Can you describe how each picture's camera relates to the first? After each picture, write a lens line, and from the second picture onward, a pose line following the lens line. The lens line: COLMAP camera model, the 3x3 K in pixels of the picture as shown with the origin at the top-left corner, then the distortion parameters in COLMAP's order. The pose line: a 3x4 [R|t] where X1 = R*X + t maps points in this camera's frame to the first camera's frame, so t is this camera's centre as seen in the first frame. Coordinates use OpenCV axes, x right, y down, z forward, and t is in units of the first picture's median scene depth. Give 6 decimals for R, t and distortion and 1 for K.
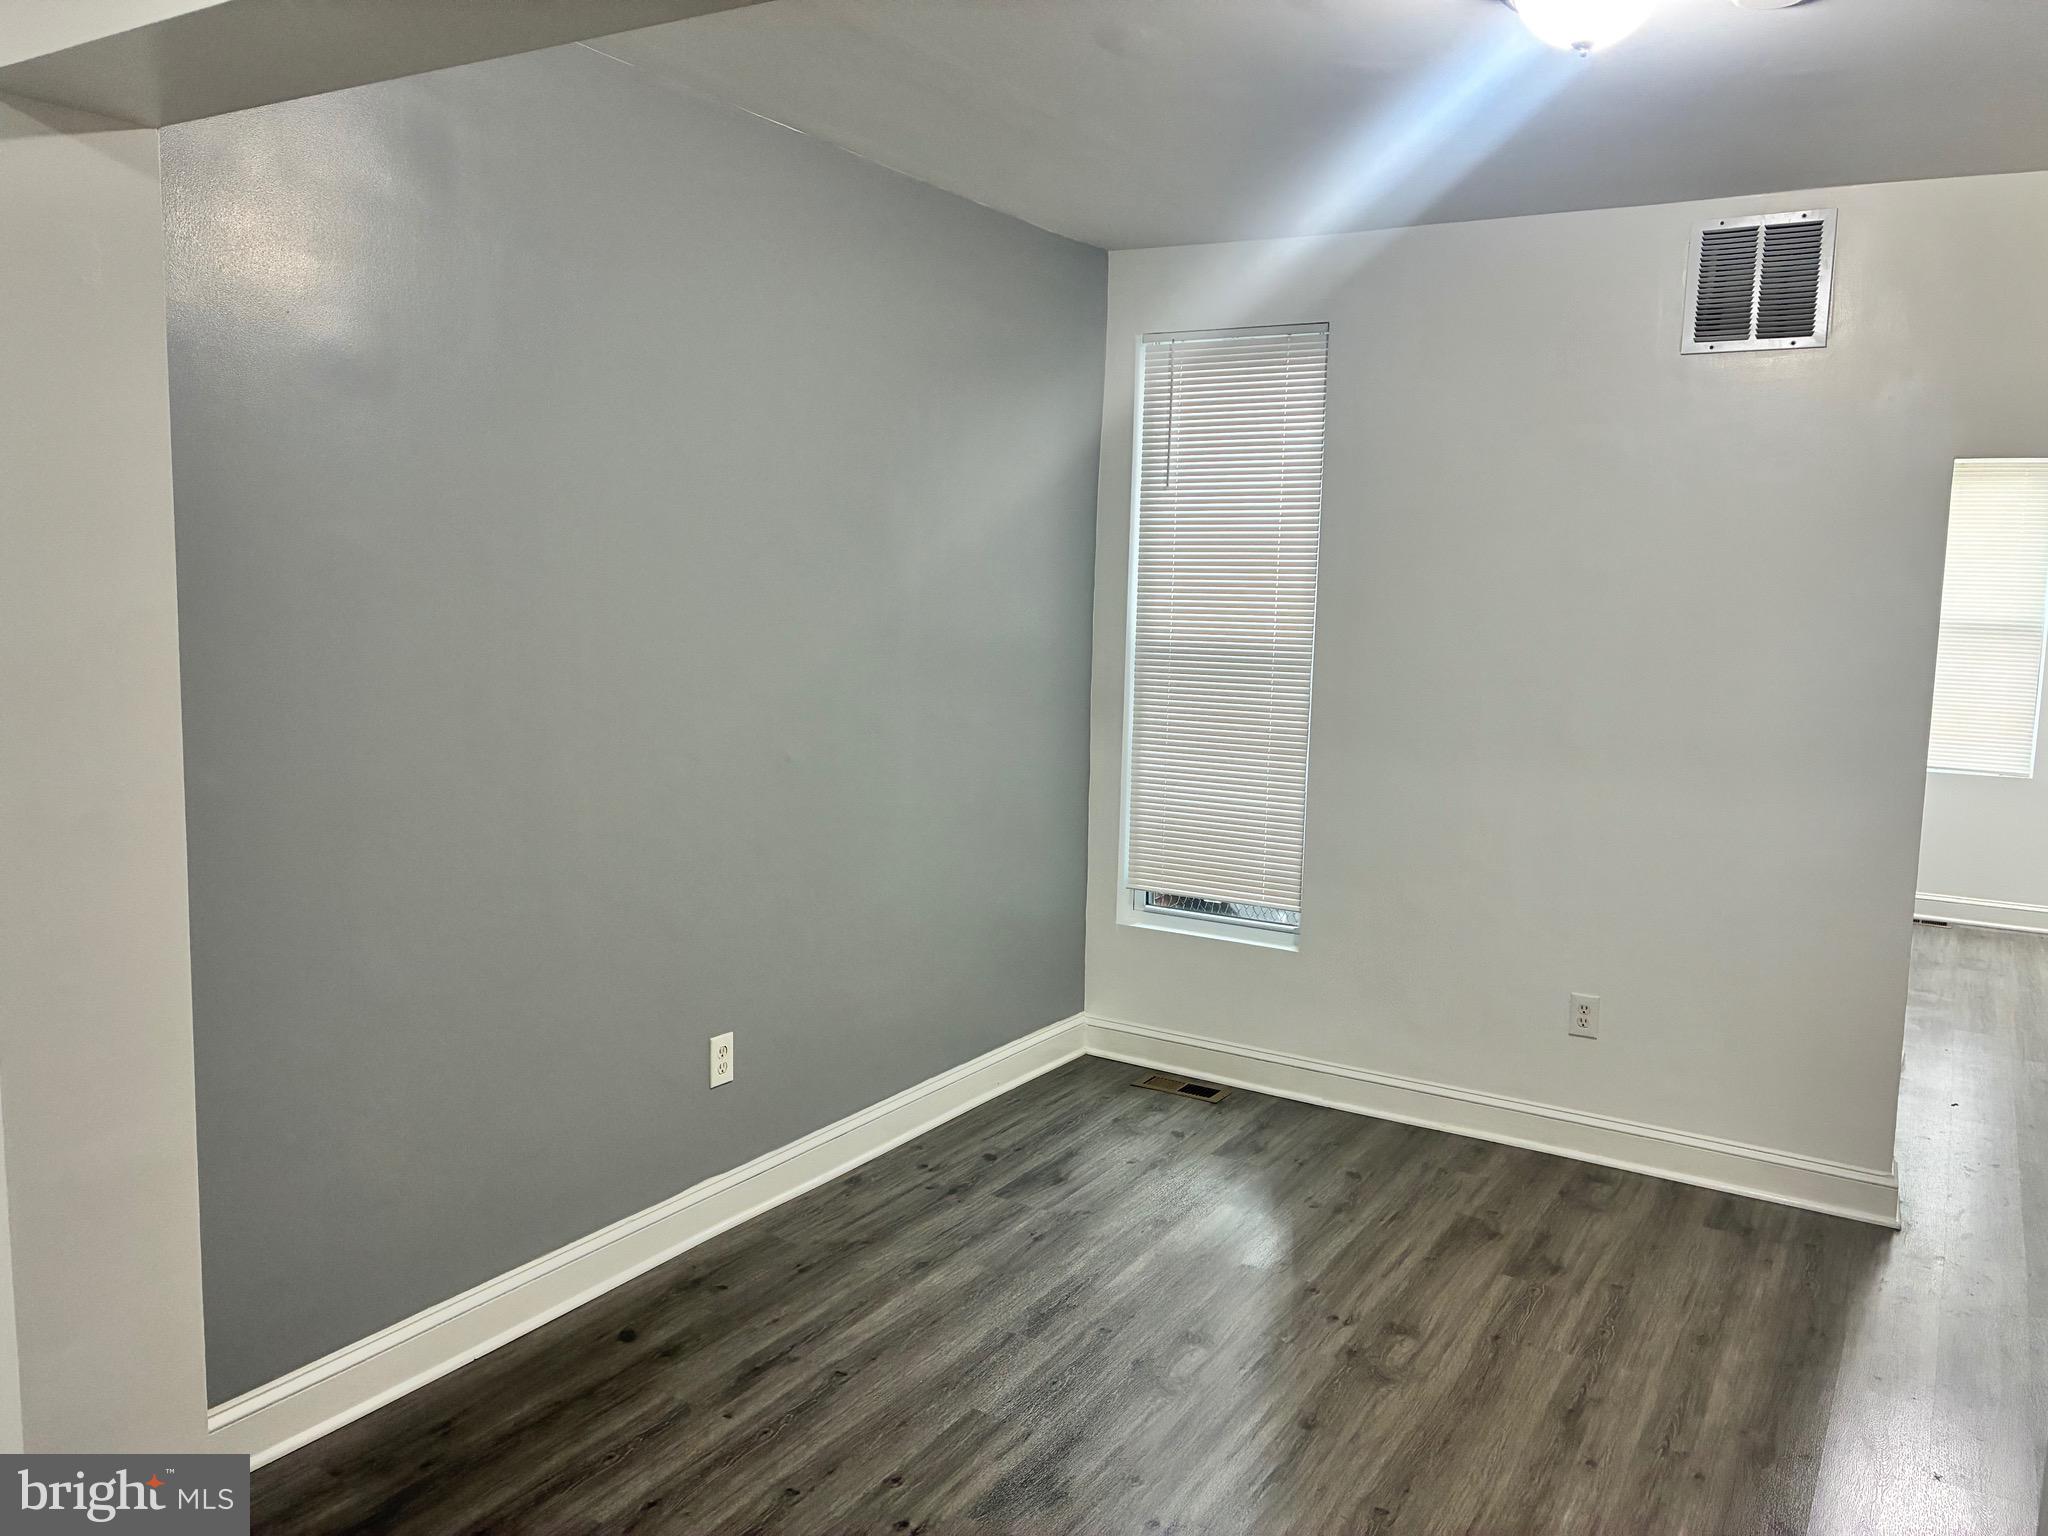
lens RADIAL K [[1554.0, 0, 1036.0], [0, 1554.0, 759.5], [0, 0, 1]] dist [0.059018, -0.057039]
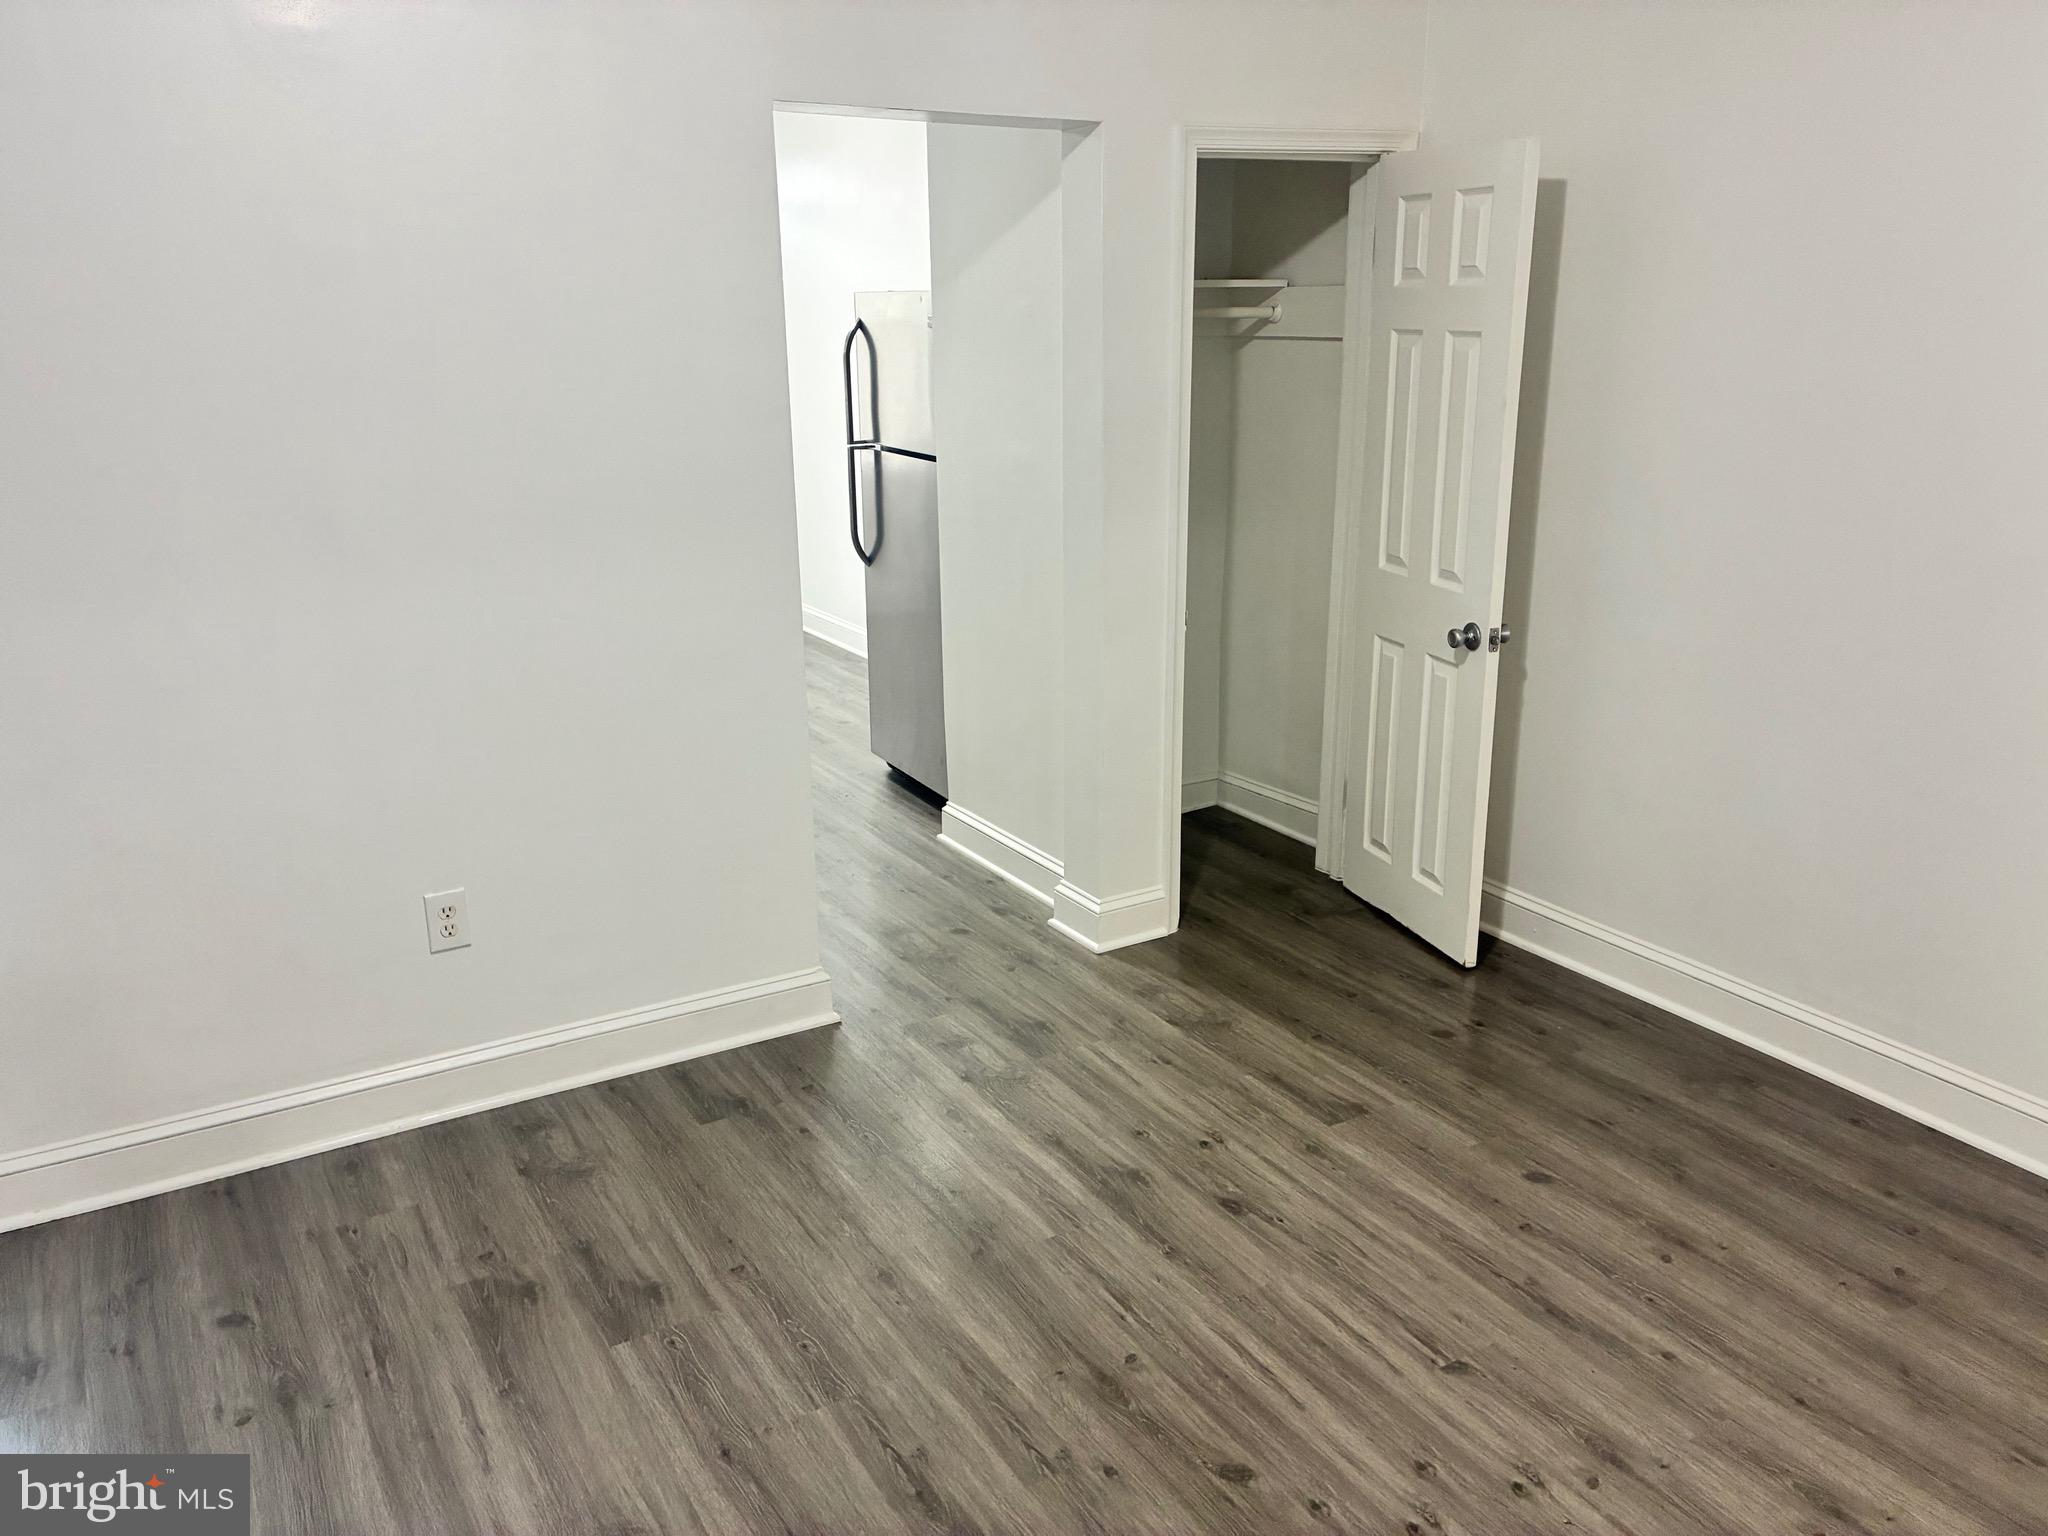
lens RADIAL K [[1554.0, 0, 1021.6], [0, 1554.0, 754.2], [0, 0, 1]] dist [0.059018, -0.057039]
pose [[0.468234, -0.275220, 0.839649, -0.103718], [0.119958, 0.961257, 0.248185, -0.054635], [-0.875424, -0.015486, 0.483108, 0.480431]]
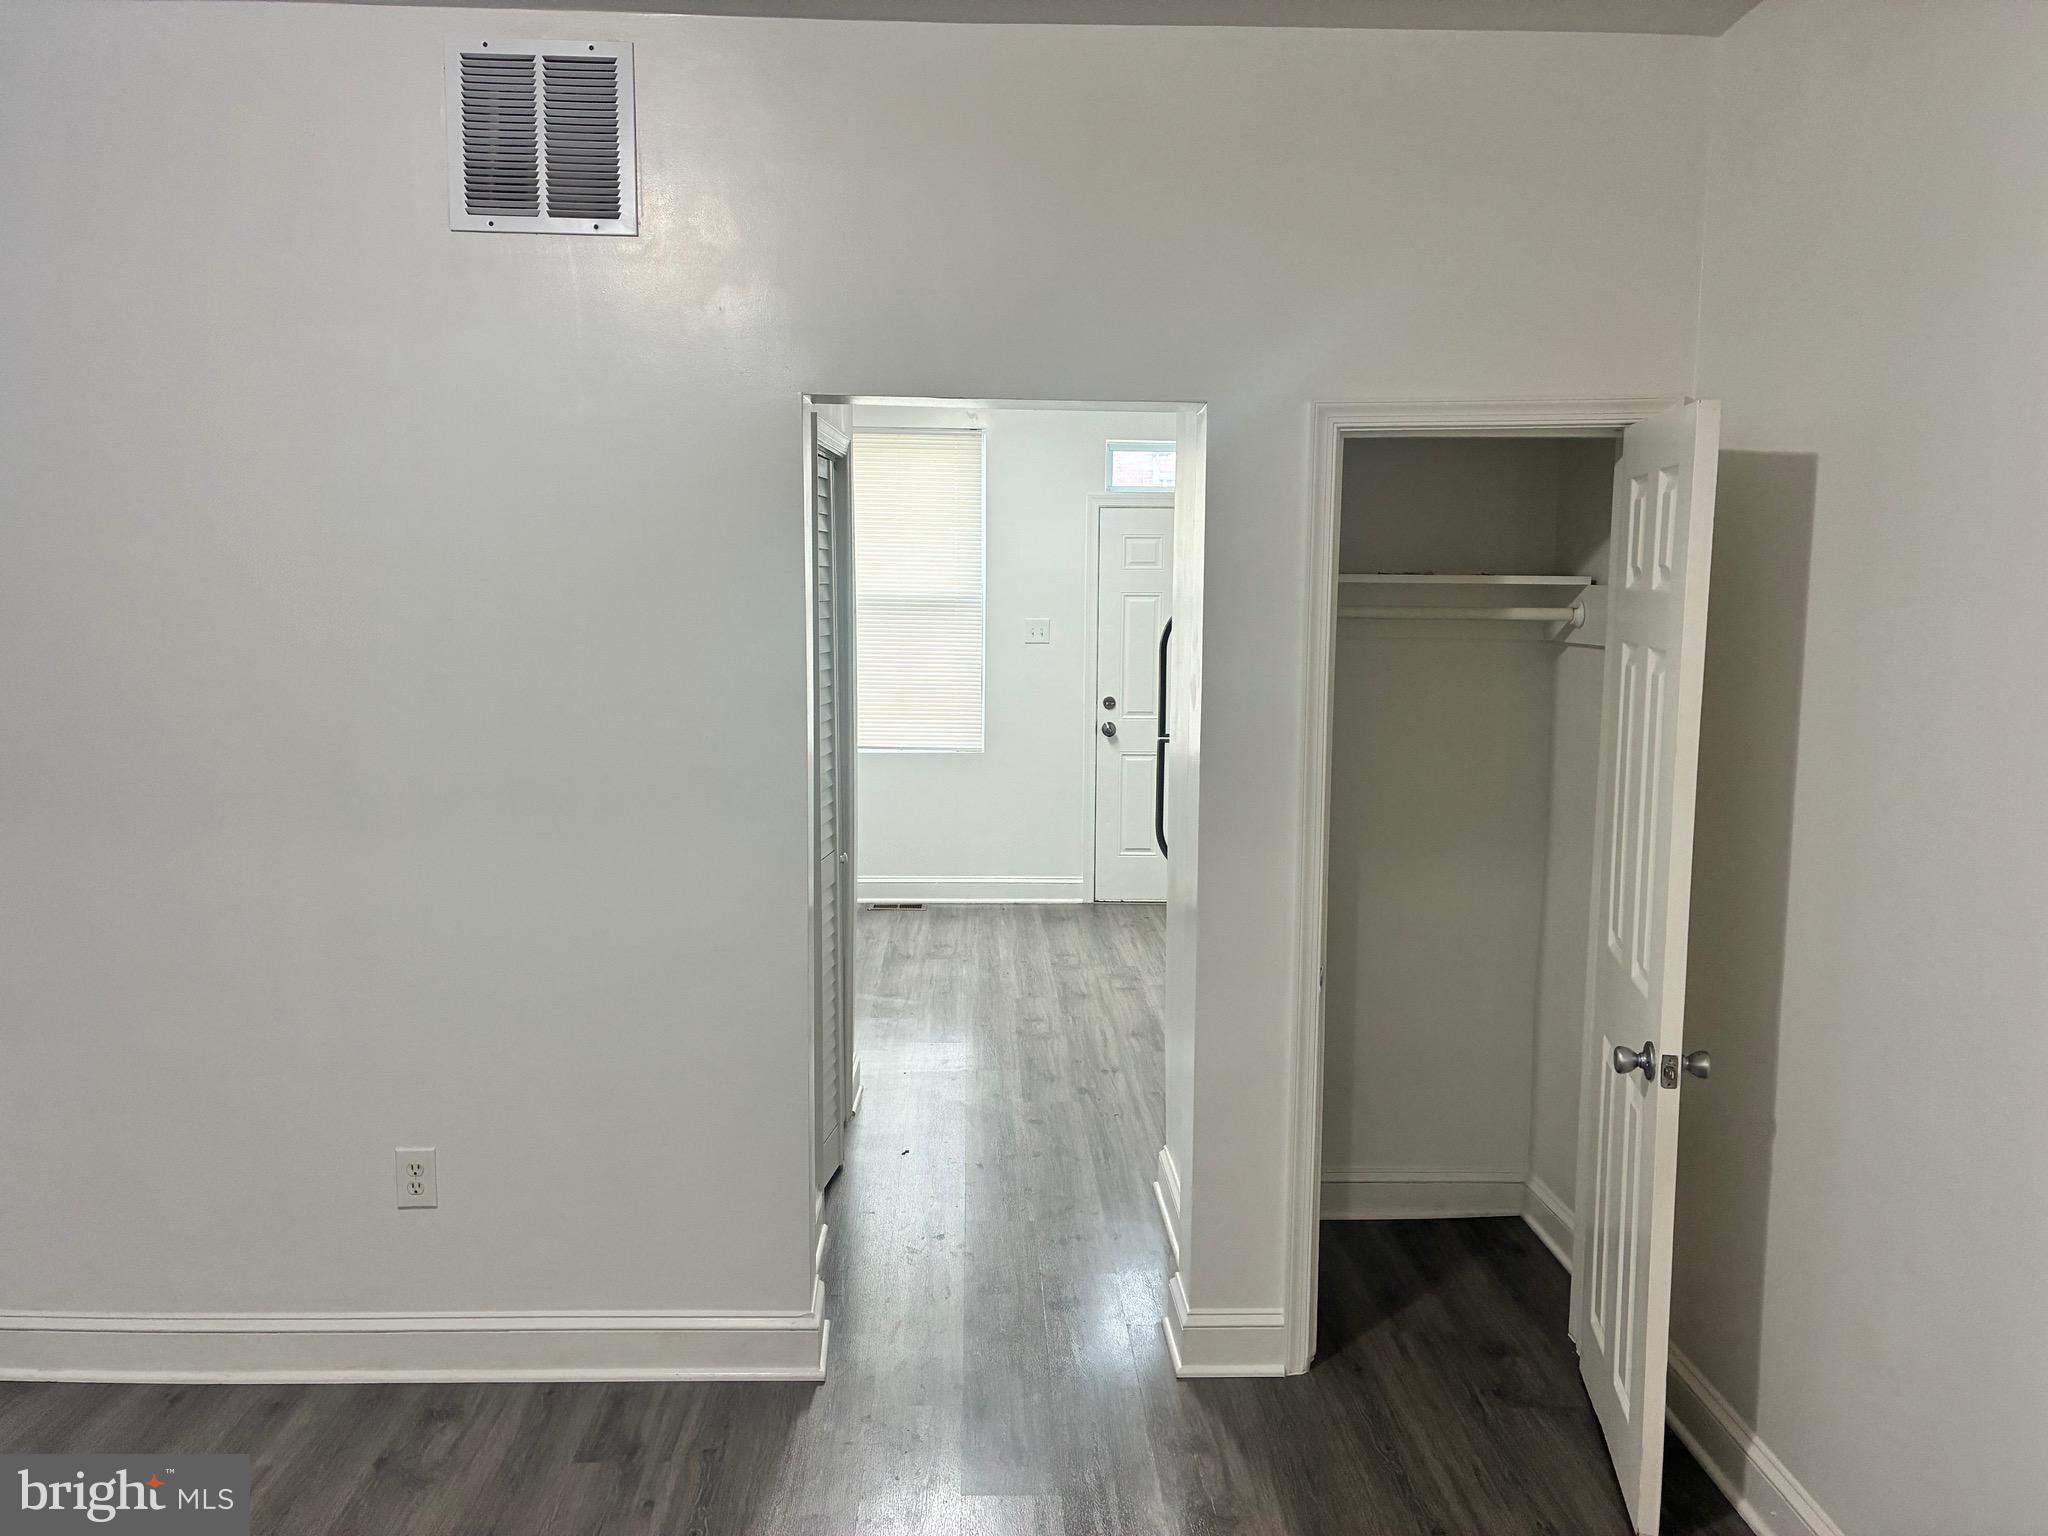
lens RADIAL K [[1554.0, 0, 1038.8], [0, 1554.0, 762.6], [0, 0, 1]] dist [0.059018, -0.057039]
pose [[0.837530, -0.080336, 0.540452, 0.237973], [0.071380, 0.996742, 0.037546, -0.030925], [-0.541708, 0.007131, 0.840536, 0.280105]]
